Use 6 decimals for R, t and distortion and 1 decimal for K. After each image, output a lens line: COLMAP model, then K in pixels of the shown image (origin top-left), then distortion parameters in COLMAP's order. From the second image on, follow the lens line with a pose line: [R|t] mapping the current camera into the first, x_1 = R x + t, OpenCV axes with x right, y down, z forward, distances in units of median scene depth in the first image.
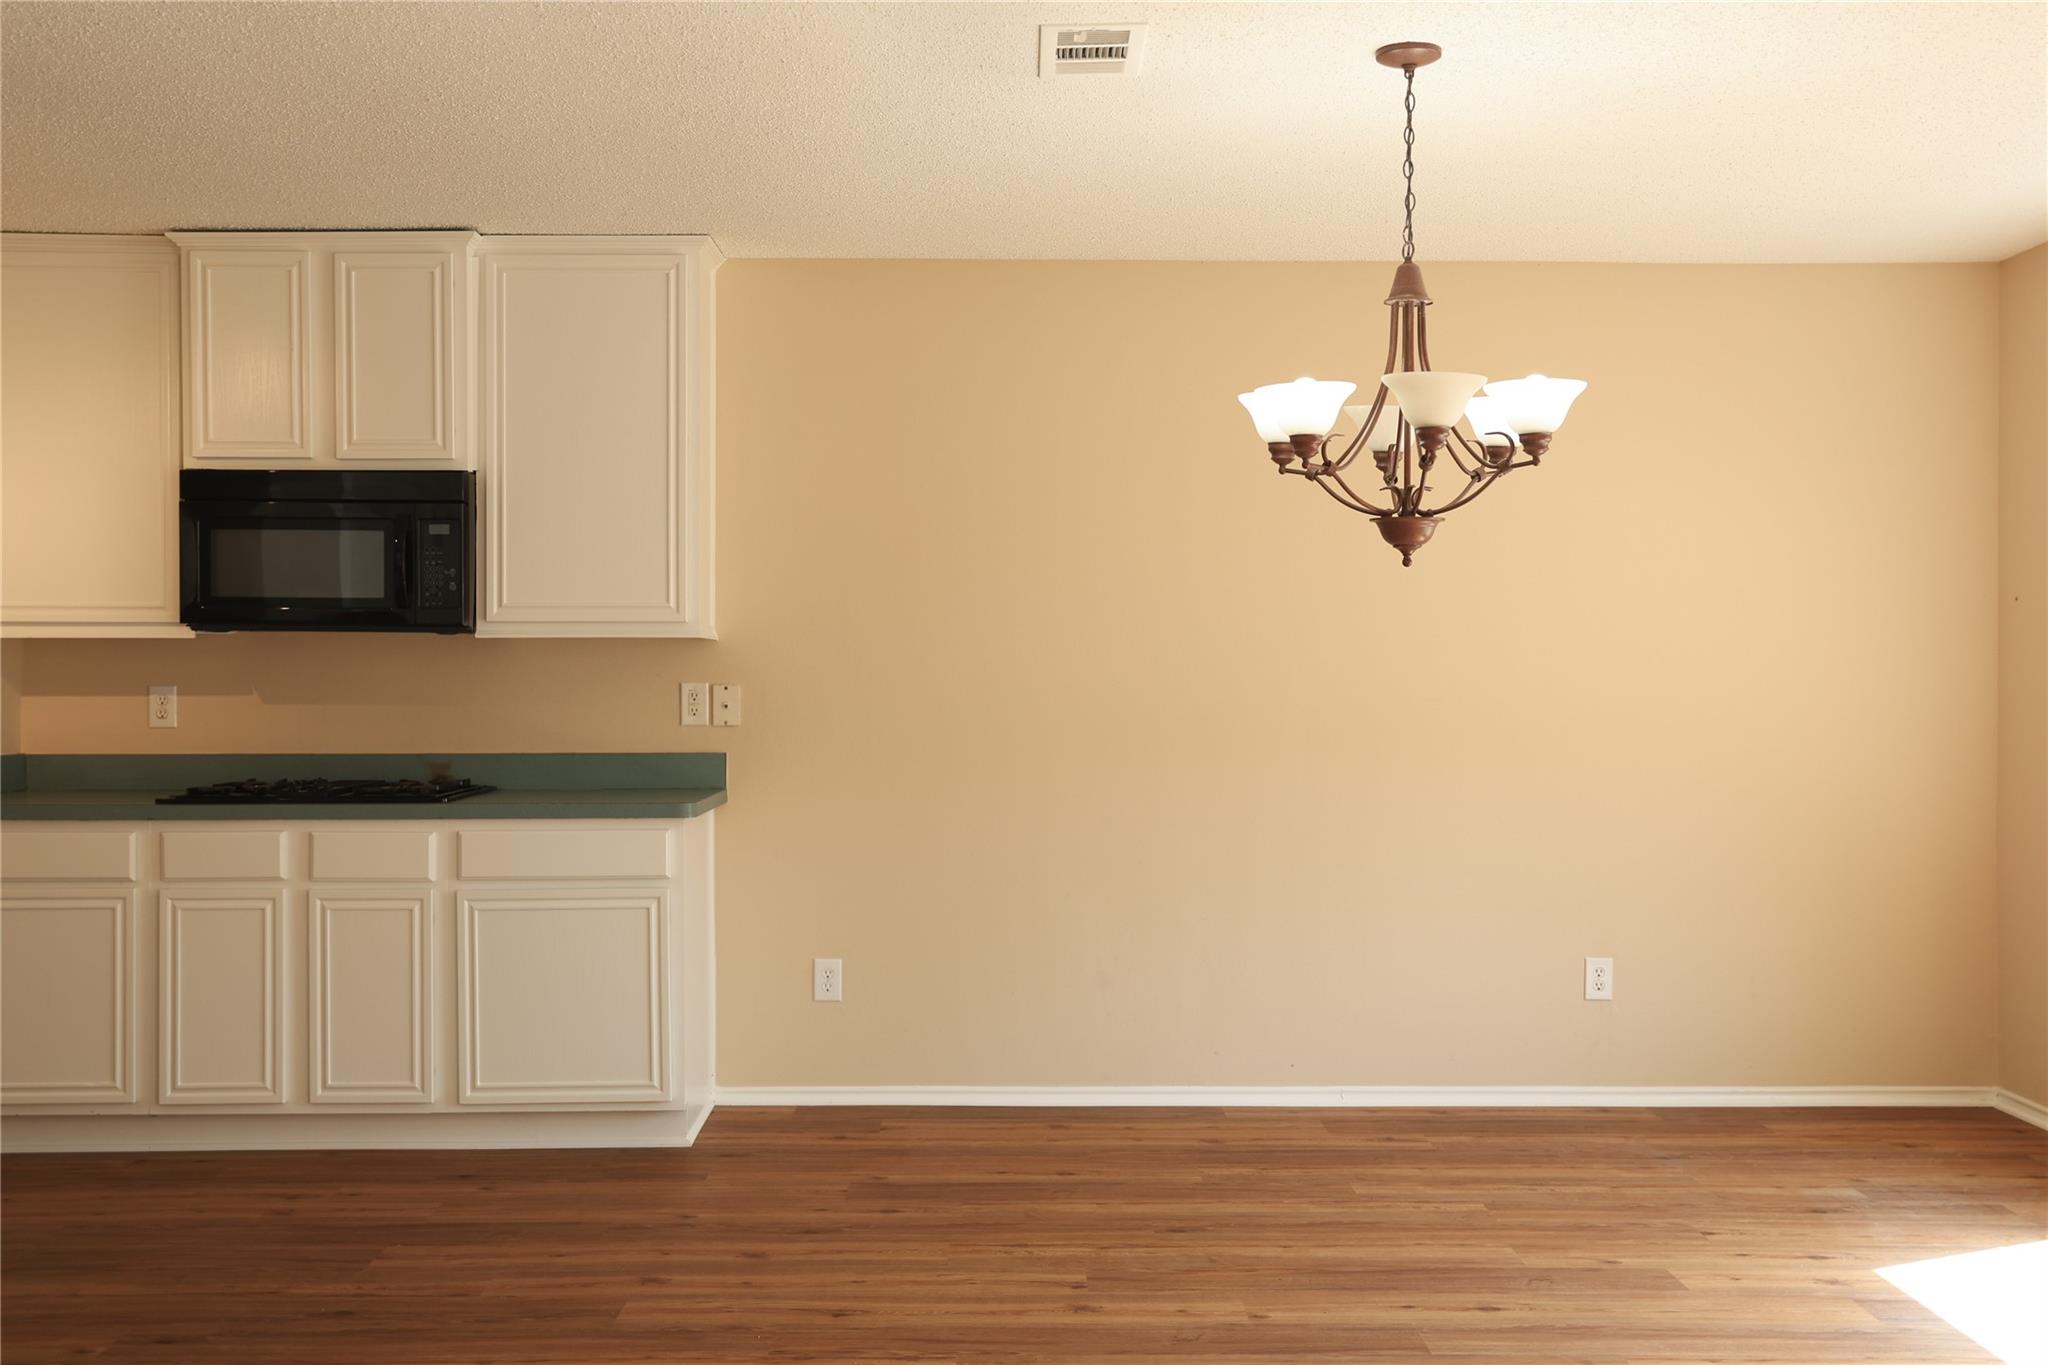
lens RADIAL K [[1981.1, 0, 1023.0], [0, 1981.1, 686.3], [0, 0, 1]] dist [0.004599, 0.000000]
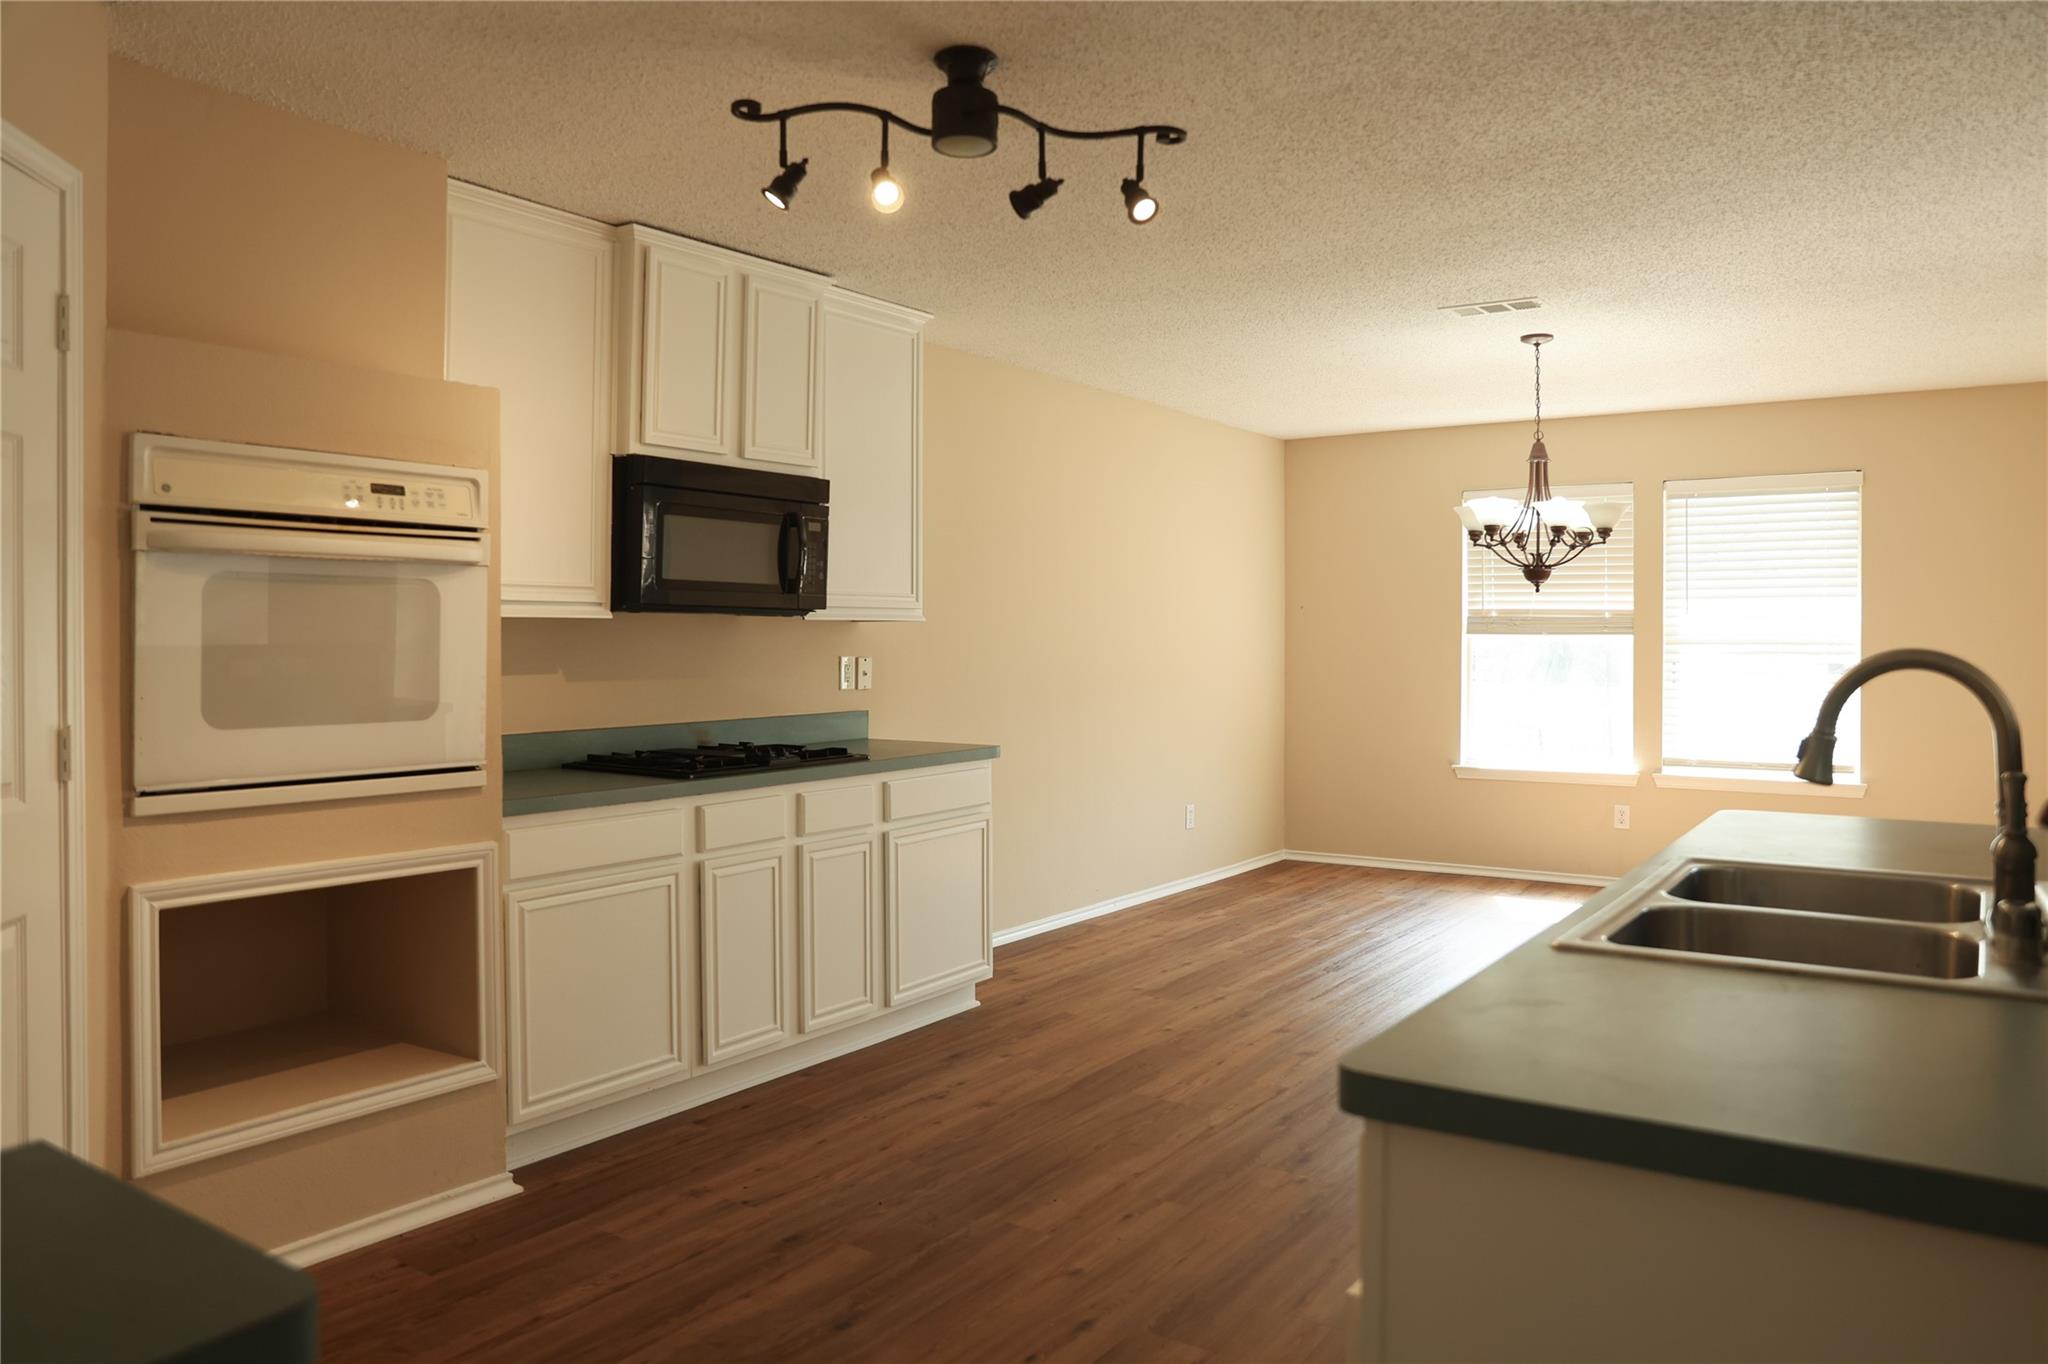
lens RADIAL K [[1455.8, 0, 1044.9], [0, 1455.8, 628.5], [0, 0, 1]] dist [-0.040174, 0.006268]
pose [[0.581927, 0.003449, 0.813234, -0.906117], [0.008129, 0.999916, -0.010058, -0.009696], [-0.813200, 0.012464, 0.581850, 0.388613]]
